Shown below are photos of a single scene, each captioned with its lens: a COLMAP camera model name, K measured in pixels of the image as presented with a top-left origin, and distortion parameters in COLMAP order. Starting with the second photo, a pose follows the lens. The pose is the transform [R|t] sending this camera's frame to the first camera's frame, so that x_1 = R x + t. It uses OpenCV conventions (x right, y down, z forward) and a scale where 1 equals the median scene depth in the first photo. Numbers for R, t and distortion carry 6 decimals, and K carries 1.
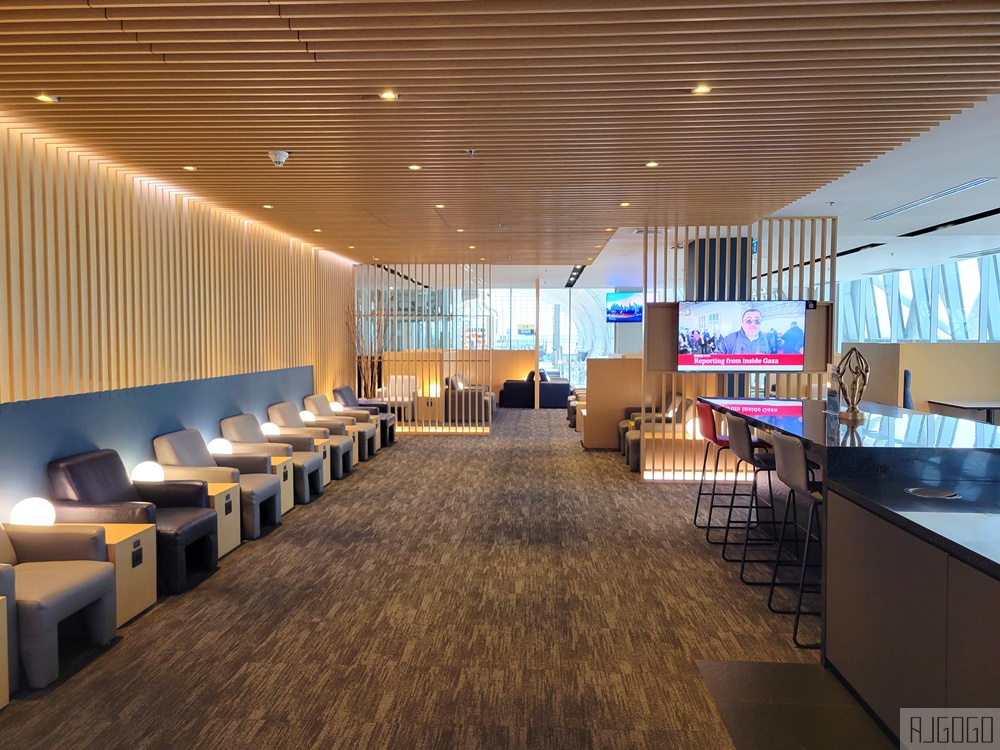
lens RADIAL K [[758.6, 0, 501.2], [0, 758.6, 375.5], [0, 0, 1]] dist [0.029830, -0.002778]
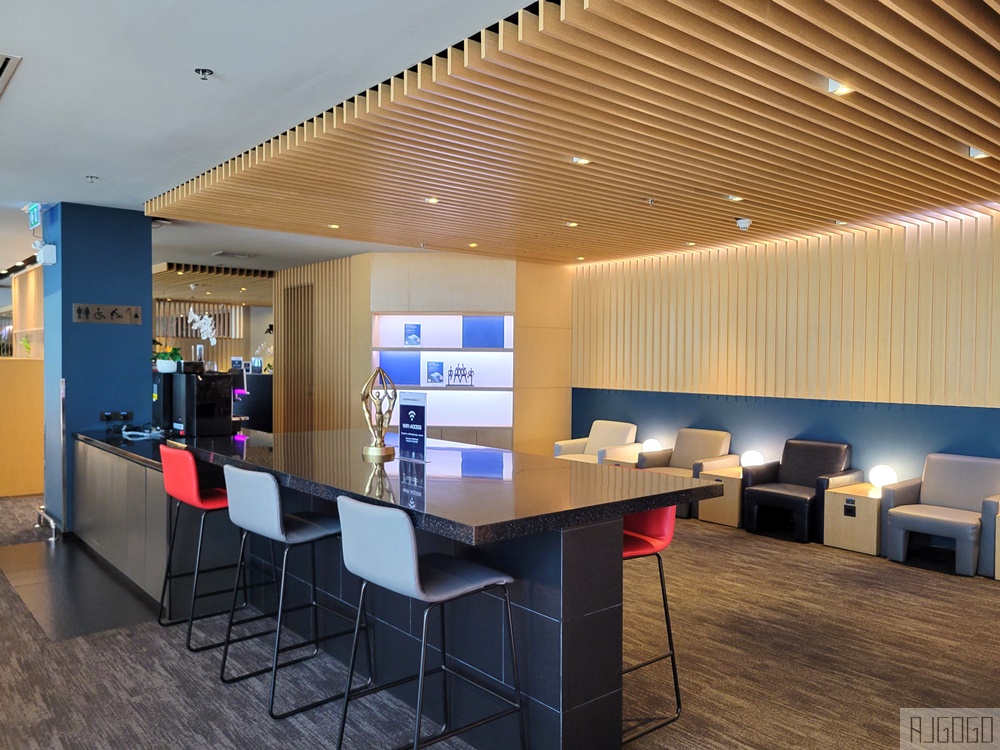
lens RADIAL K [[758.6, 0, 501.9], [0, 758.6, 374.2], [0, 0, 1]] dist [0.029830, -0.002778]
pose [[-0.737261, 0.008695, -0.675552, 0.841306], [-0.031832, 0.998360, 0.047590, -0.074169], [0.674857, 0.056590, -0.735775, 1.545935]]
